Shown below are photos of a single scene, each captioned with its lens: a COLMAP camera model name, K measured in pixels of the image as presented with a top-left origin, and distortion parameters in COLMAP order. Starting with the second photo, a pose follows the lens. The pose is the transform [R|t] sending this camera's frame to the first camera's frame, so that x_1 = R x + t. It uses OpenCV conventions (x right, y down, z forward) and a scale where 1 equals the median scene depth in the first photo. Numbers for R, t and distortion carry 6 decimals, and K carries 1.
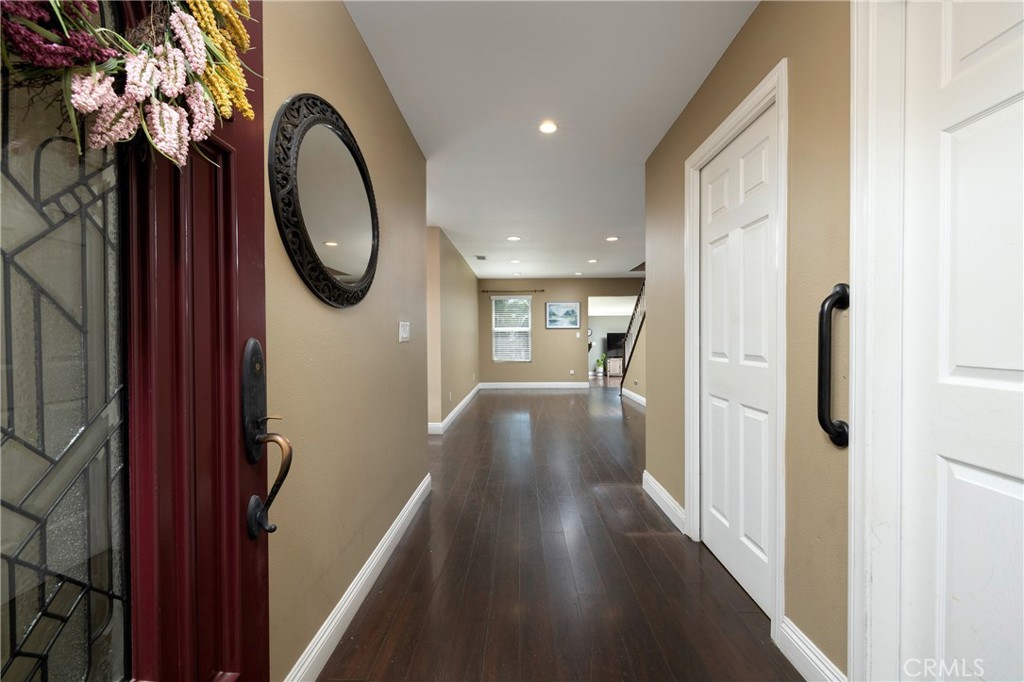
lens RADIAL K [[436.2, 0, 512.2], [0, 436.2, 342.6], [0, 0, 1]] dist [0.000996, -0.000146]
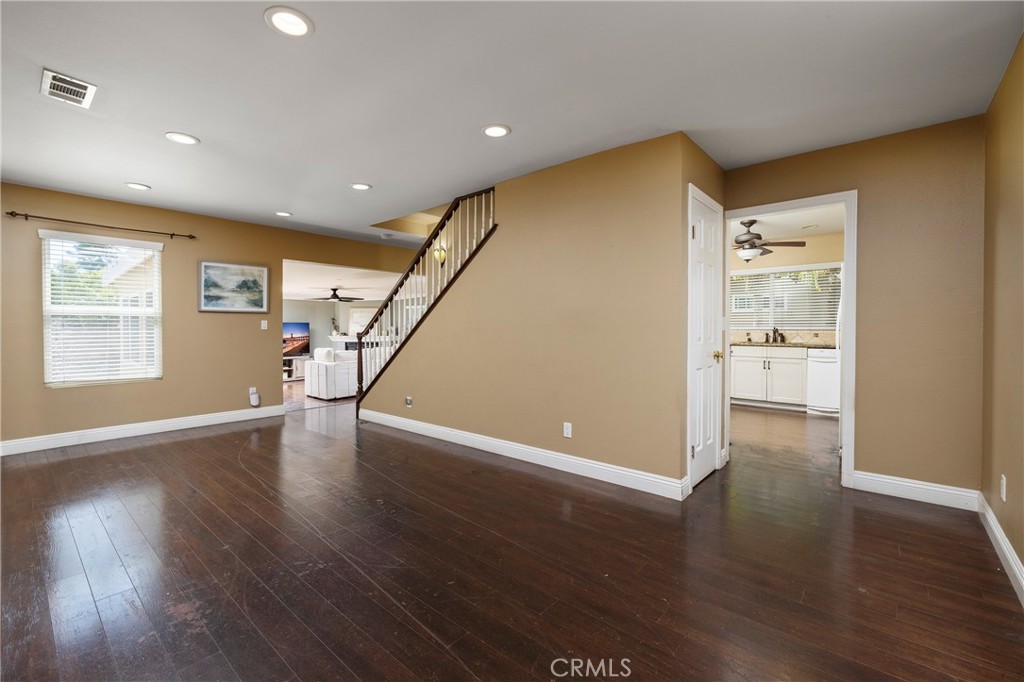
lens RADIAL K [[436.2, 0, 516.8], [0, 436.2, 336.6], [0, 0, 1]] dist [0.000996, -0.000146]
pose [[0.640370, -0.008222, 0.768023, -0.078119], [0.004884, 0.999966, 0.006632, -0.003771], [-0.768051, -0.000496, 0.640388, 0.377421]]
